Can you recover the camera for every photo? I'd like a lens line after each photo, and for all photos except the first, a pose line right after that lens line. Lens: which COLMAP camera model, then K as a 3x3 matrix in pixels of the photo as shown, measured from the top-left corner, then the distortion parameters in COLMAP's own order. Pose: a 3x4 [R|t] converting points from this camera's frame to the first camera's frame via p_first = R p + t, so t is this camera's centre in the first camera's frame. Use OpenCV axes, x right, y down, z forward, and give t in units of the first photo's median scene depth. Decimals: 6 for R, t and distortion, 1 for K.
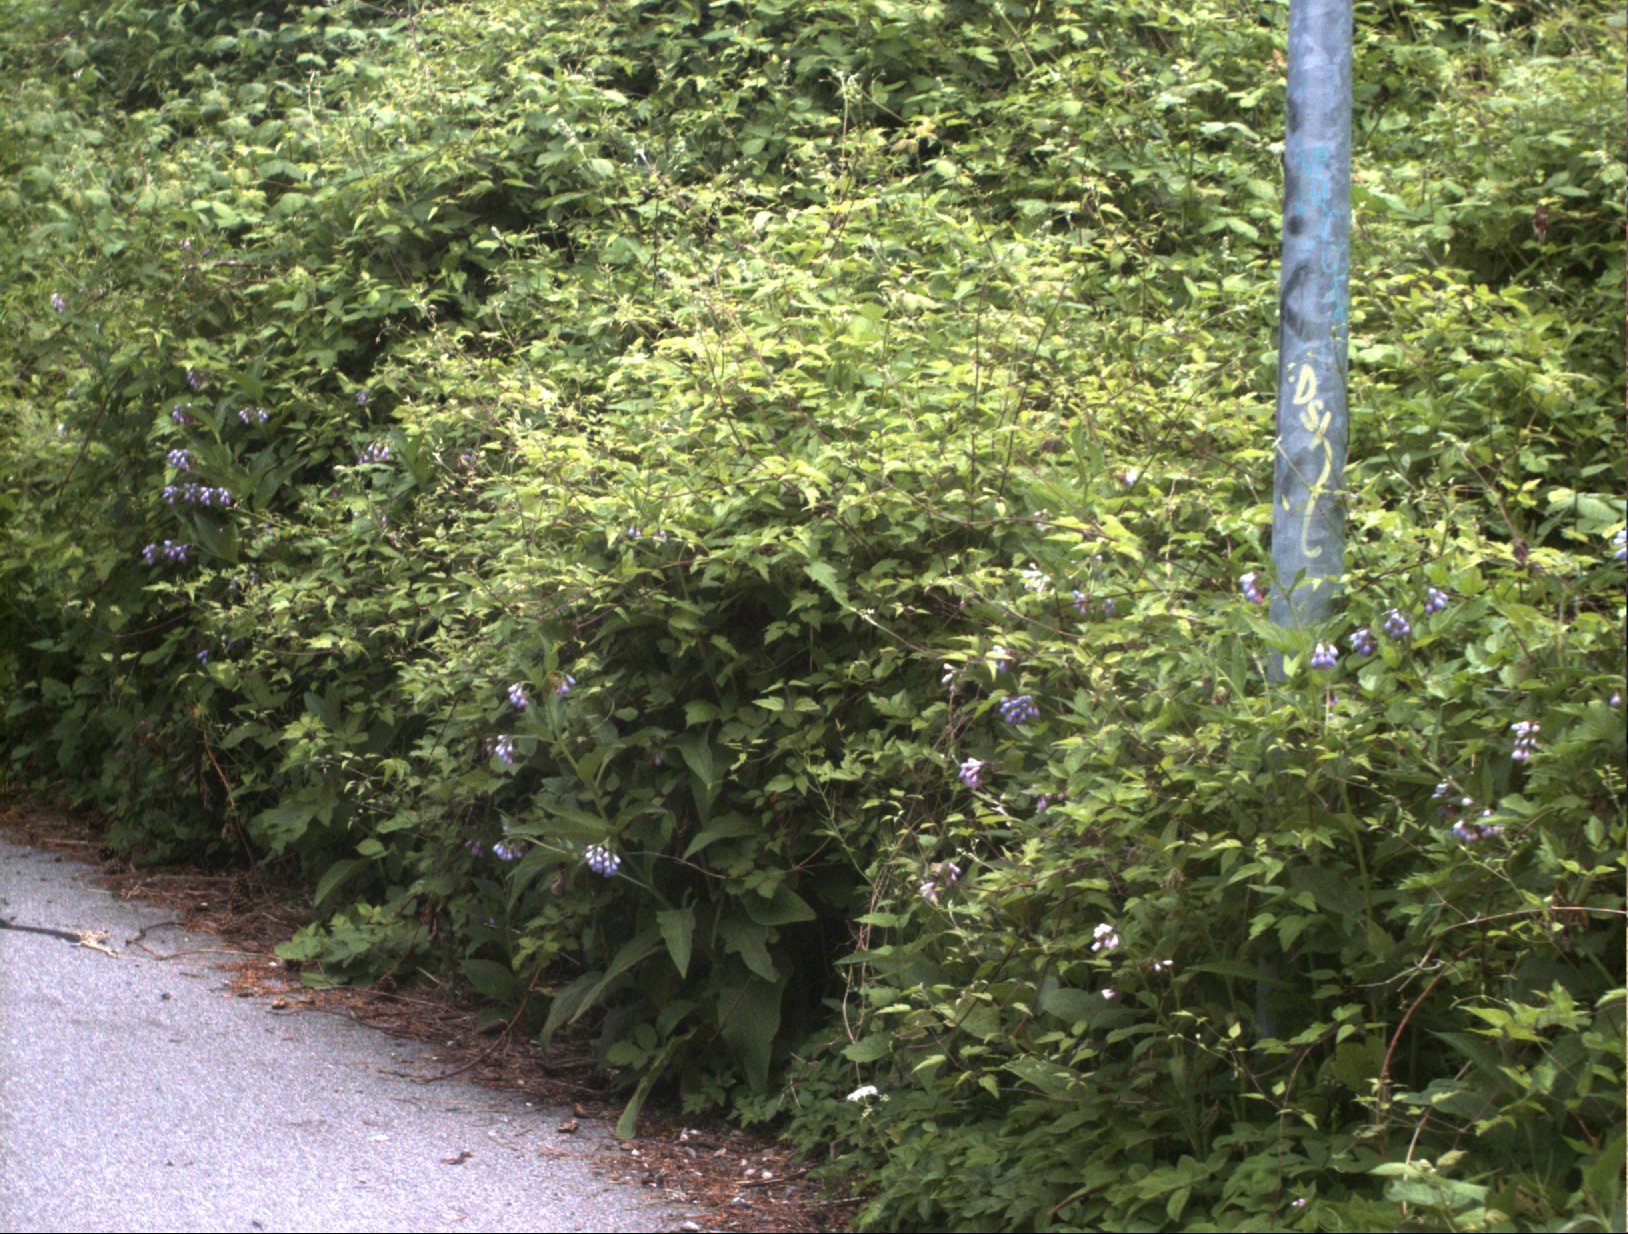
lens RADIAL K [[5797.6, 0, 820.8], [0, 5797.6, 613.5], [0, 0, 1]] dist [-0.300945, 0.000000]
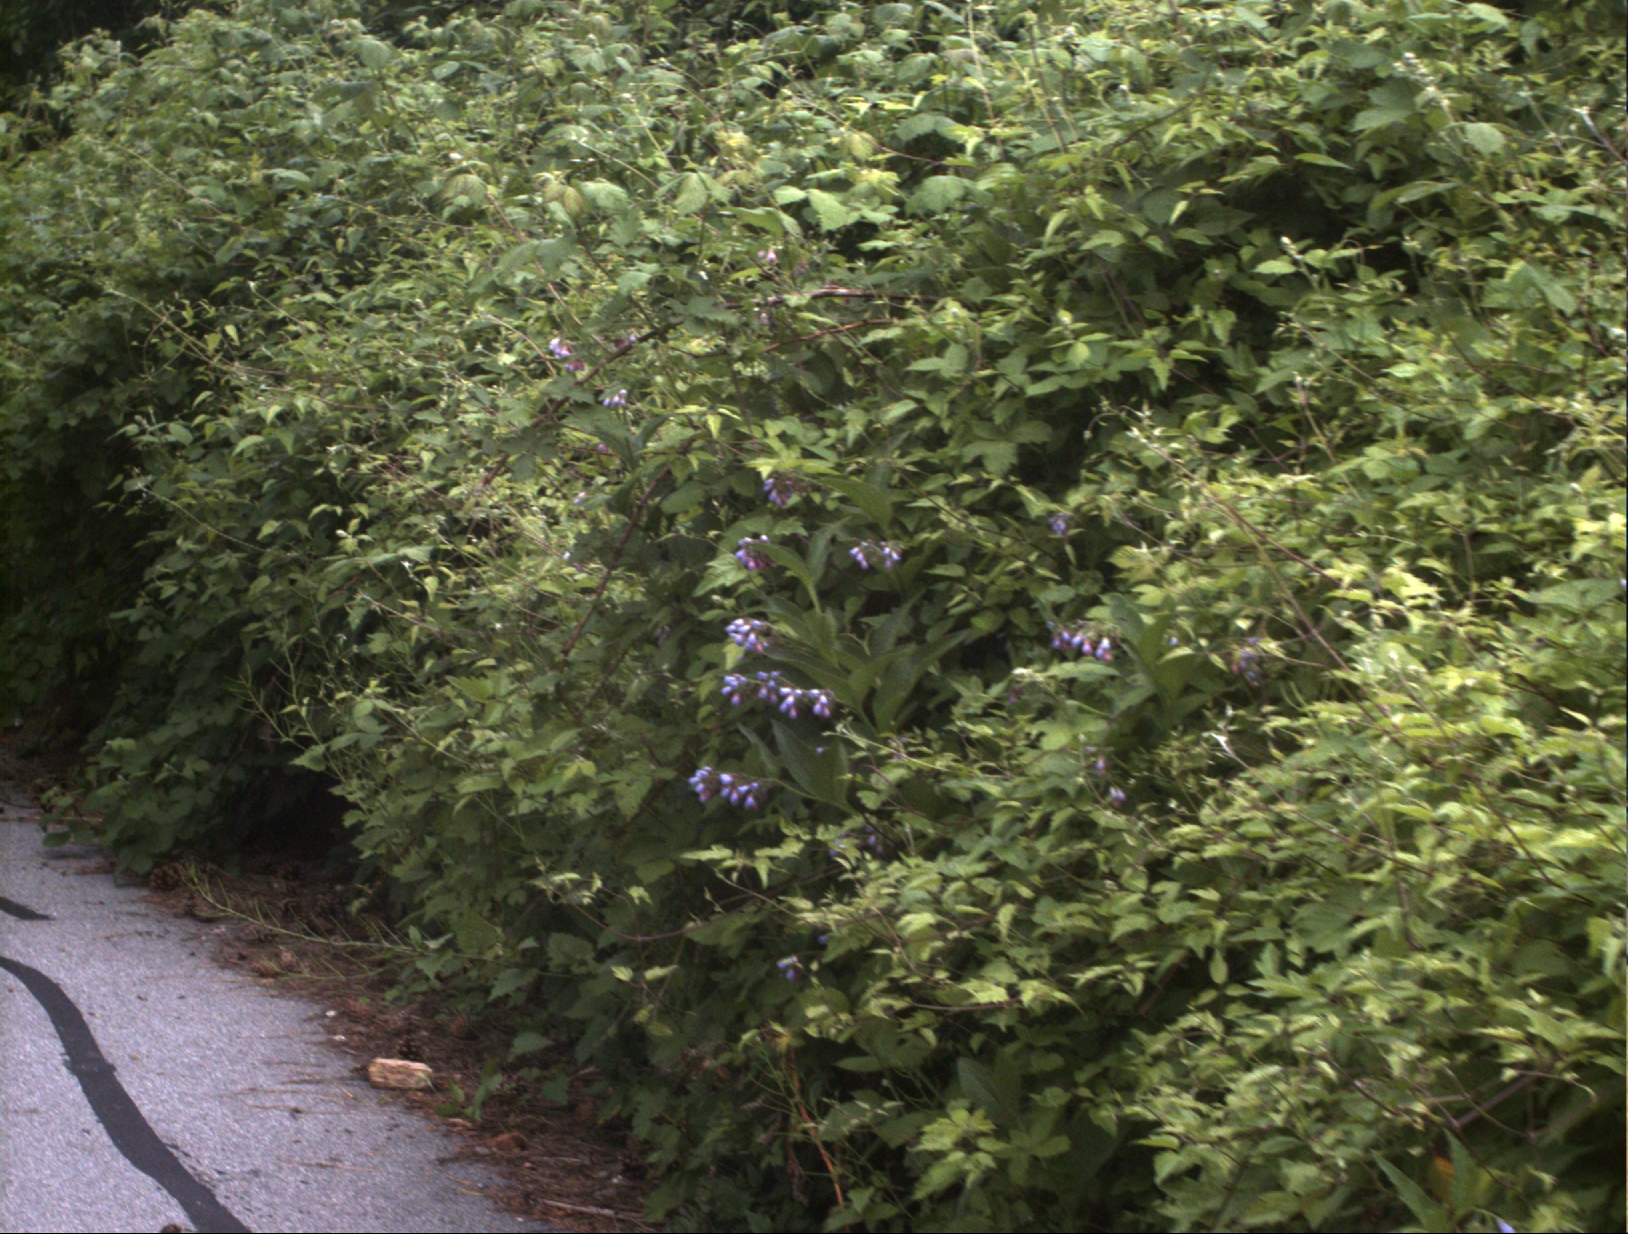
lens RADIAL K [[5797.6, 0, 814.3], [0, 5797.6, 617.8], [0, 0, 1]] dist [-0.300945, 0.000000]
pose [[0.993198, 0.004452, -0.116353, -0.035677], [-0.003059, 0.999921, 0.012152, -0.035283], [0.116398, -0.011713, 0.993134, 0.414146]]
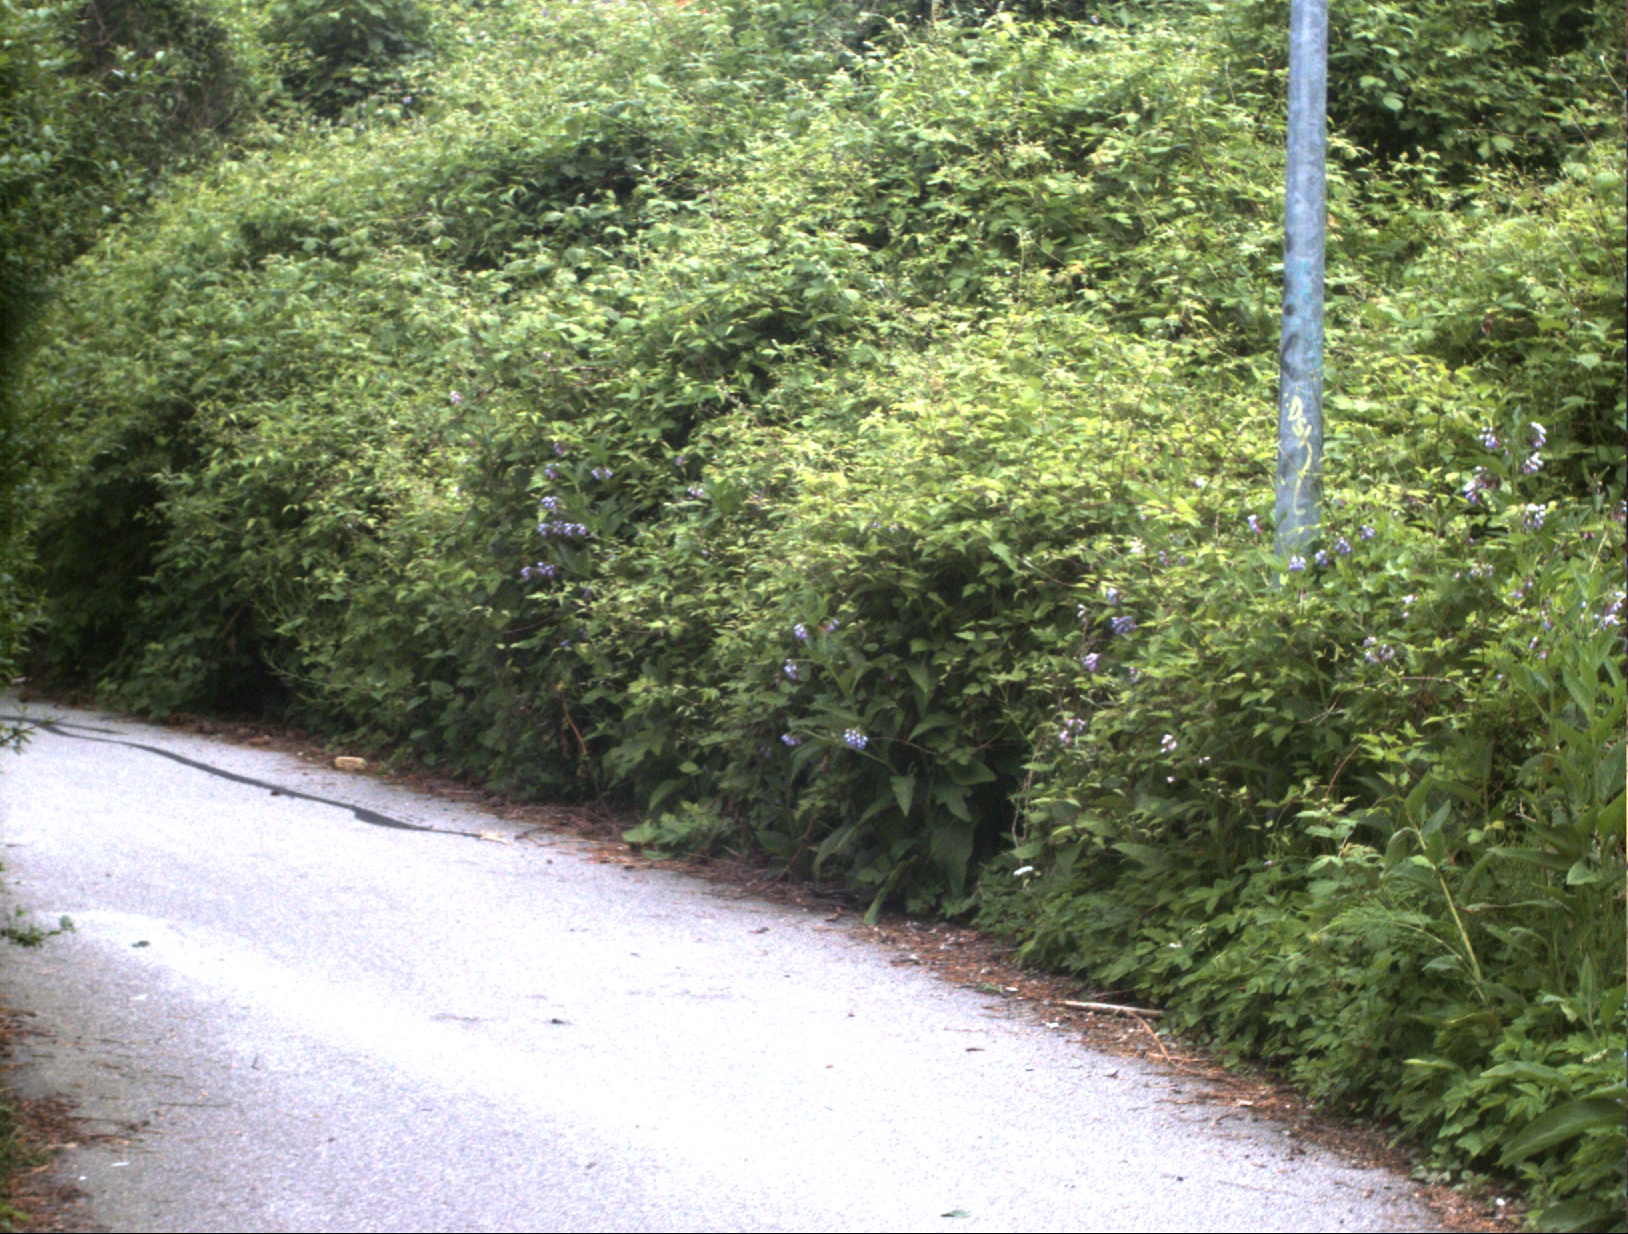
lens RADIAL K [[5797.6, 0, 809.9], [0, 5797.6, 617.6], [0, 0, 1]] dist [-0.300945, 0.000000]
pose [[0.999237, 0.001604, -0.039032, 0.007594], [-0.002955, 0.999398, -0.034574, 0.049780], [0.038953, 0.034663, 0.998640, -0.408556]]
